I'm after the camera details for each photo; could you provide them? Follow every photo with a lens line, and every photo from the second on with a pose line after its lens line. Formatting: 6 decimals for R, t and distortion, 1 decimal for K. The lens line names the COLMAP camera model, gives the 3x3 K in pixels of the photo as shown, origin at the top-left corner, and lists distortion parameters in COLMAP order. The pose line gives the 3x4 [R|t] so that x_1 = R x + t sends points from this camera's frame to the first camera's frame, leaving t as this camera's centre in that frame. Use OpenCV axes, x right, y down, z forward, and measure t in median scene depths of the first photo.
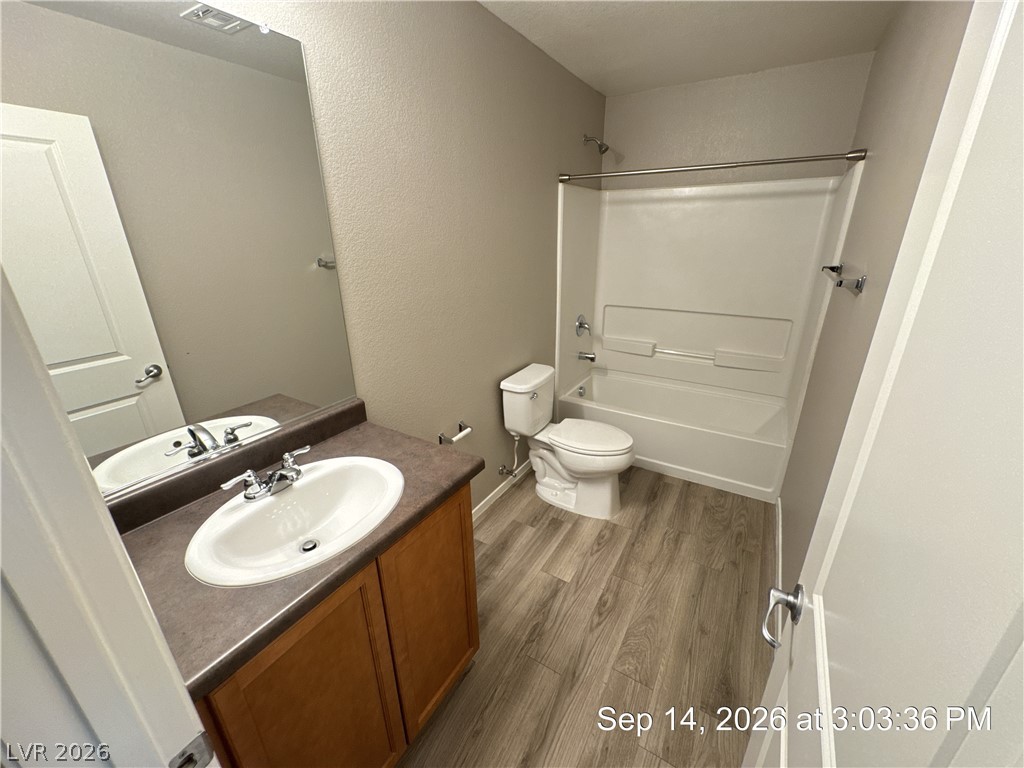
lens RADIAL K [[409.2, 0, 511.2], [0, 409.2, 382.6], [0, 0, 1]] dist [-0.002451, 0.000562]
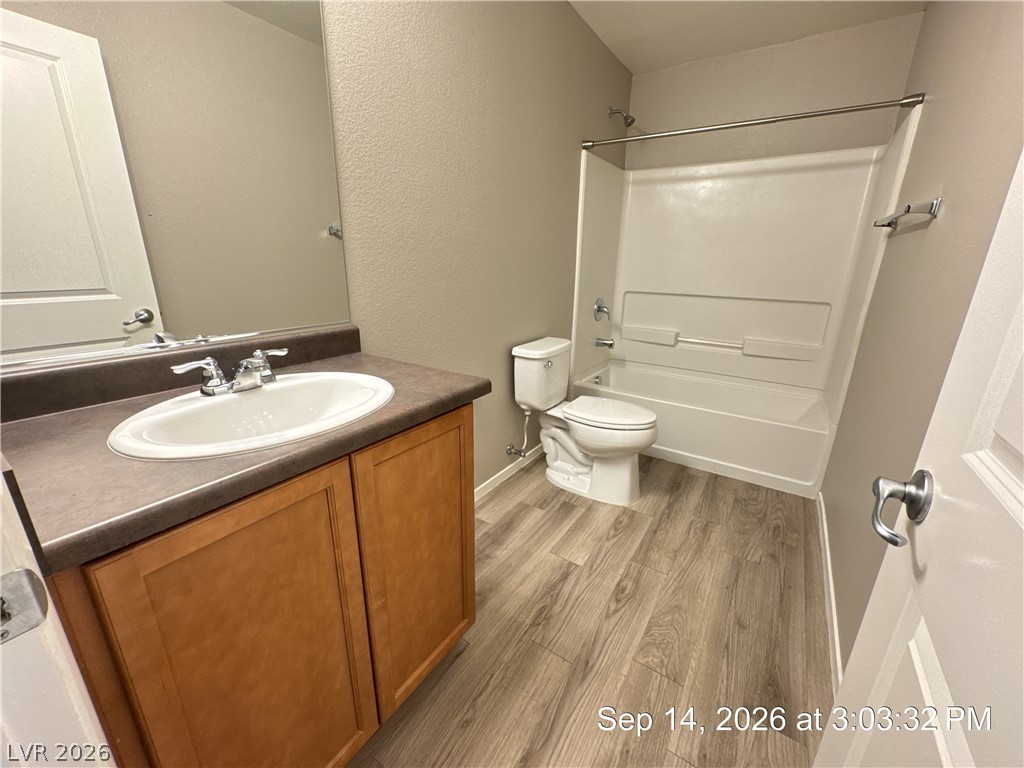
lens RADIAL K [[409.2, 0, 511.4], [0, 409.2, 383.6], [0, 0, 1]] dist [-0.002451, 0.000562]
pose [[0.998813, 0.039724, -0.028189, 0.000905], [-0.041451, 0.997116, -0.063580, 0.165425], [0.025582, 0.064673, 0.997579, 0.103929]]
